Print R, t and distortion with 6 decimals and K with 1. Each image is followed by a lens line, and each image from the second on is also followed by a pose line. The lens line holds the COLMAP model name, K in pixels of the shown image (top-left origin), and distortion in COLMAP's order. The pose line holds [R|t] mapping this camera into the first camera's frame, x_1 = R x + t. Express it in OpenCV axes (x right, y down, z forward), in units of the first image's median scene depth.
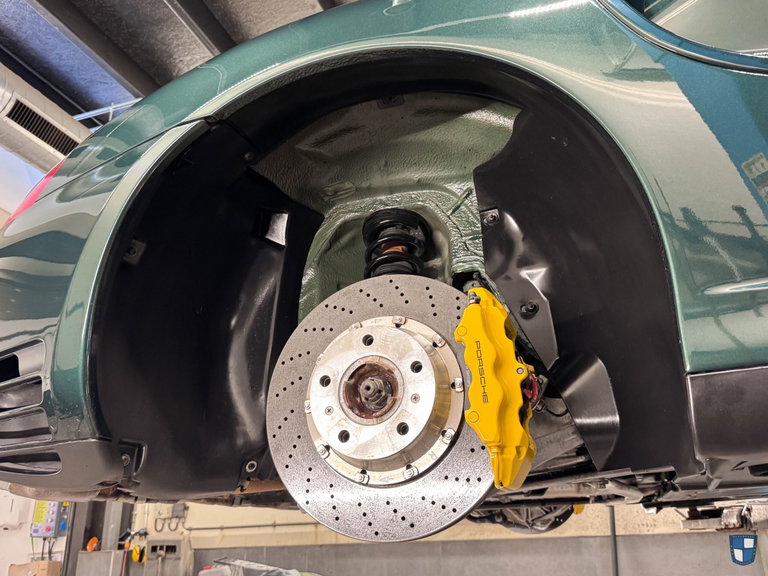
lens RADIAL K [[622.9, 0, 382.5], [0, 622.9, 297.5], [0, 0, 1]] dist [0.001205, -0.005140]
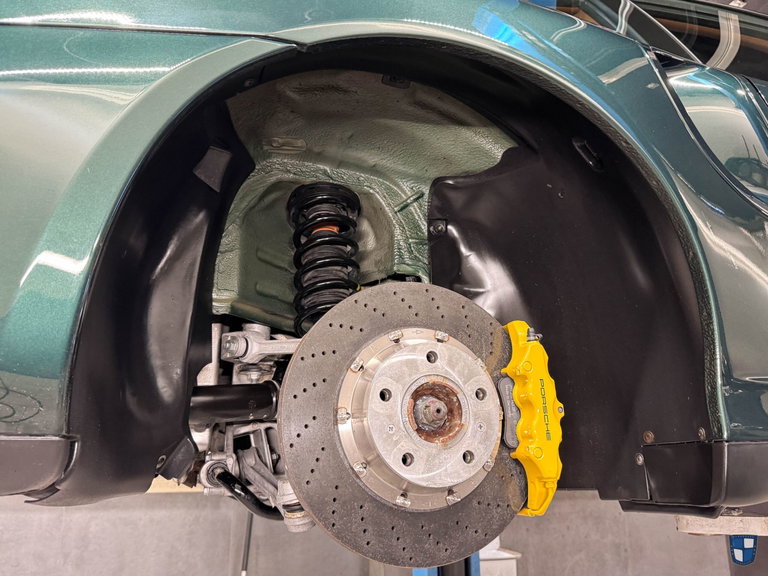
lens RADIAL K [[626.4, 0, 382.7], [0, 626.4, 291.4], [0, 0, 1]] dist [-0.004558, -0.010935]
pose [[0.792273, 0.188448, 0.580337, -0.466344], [-0.234461, 0.972116, 0.004417, -0.010612], [-0.563323, -0.139566, 0.814364, 0.205137]]
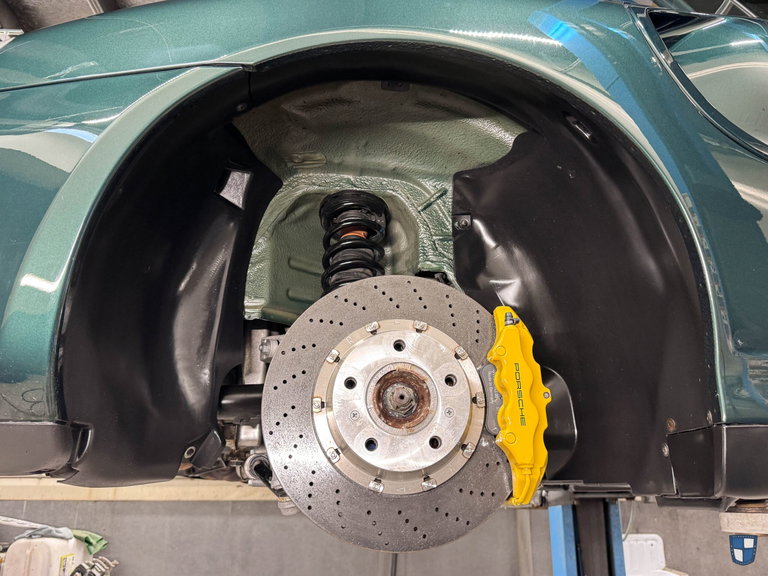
lens RADIAL K [[625.1, 0, 384.0], [0, 625.1, 288.0], [0, 0, 1]] dist [0.000761, -0.013358]
pose [[0.926789, 0.142022, 0.347695, -0.283160], [-0.162106, 0.986341, 0.029209, -0.031431], [-0.338797, -0.083434, 0.937153, 0.077645]]
